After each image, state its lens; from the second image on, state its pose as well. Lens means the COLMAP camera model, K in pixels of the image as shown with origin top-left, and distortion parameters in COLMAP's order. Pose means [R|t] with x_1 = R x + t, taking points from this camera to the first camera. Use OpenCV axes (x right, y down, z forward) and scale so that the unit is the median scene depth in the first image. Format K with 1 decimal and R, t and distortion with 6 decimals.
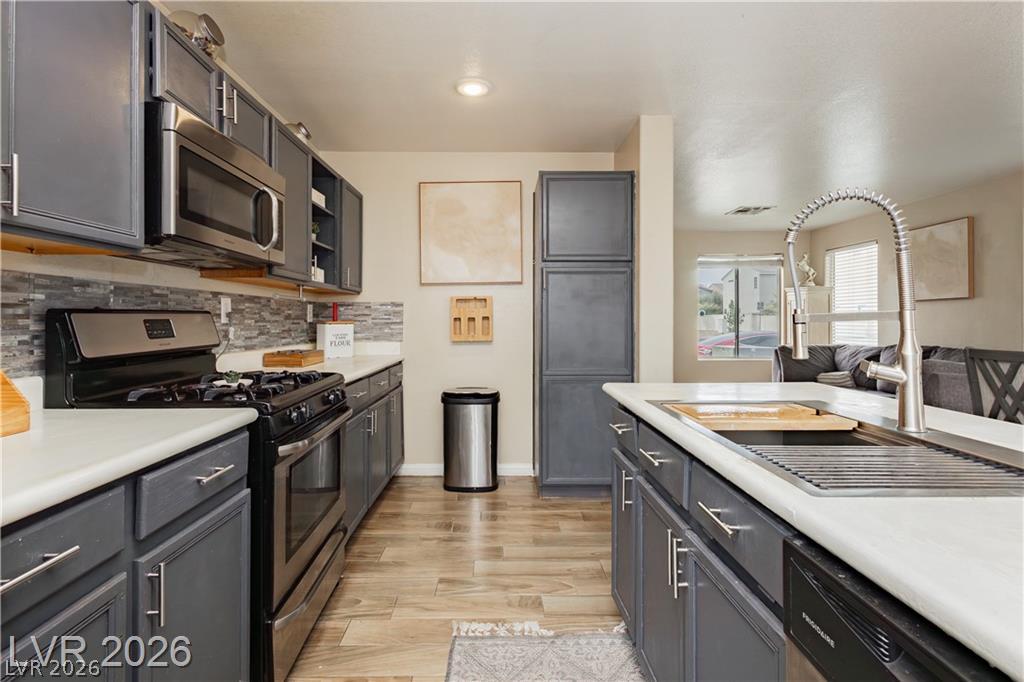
lens RADIAL K [[481.1, 0, 513.7], [0, 481.1, 330.3], [0, 0, 1]] dist [0.032965, -0.000243]
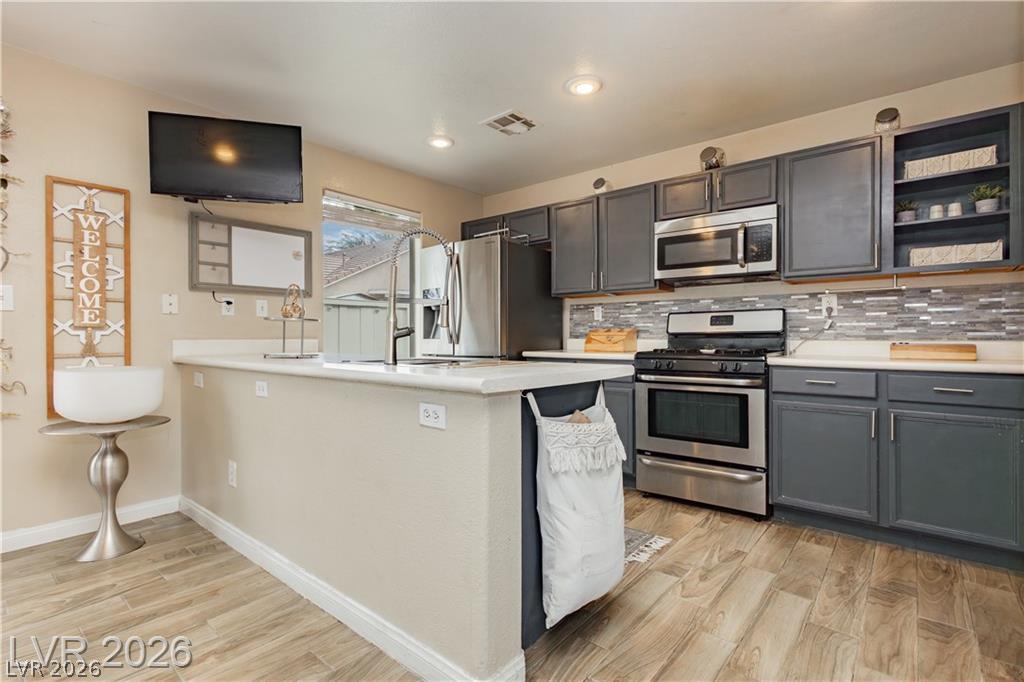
lens RADIAL K [[481.1, 0, 513.7], [0, 481.1, 330.3], [0, 0, 1]] dist [0.032965, -0.000243]
pose [[-0.645161, -0.002683, -0.764042, 0.831133], [-0.011016, 0.999923, 0.005791, 0.022014], [0.763967, 0.012152, -0.645141, 1.087515]]
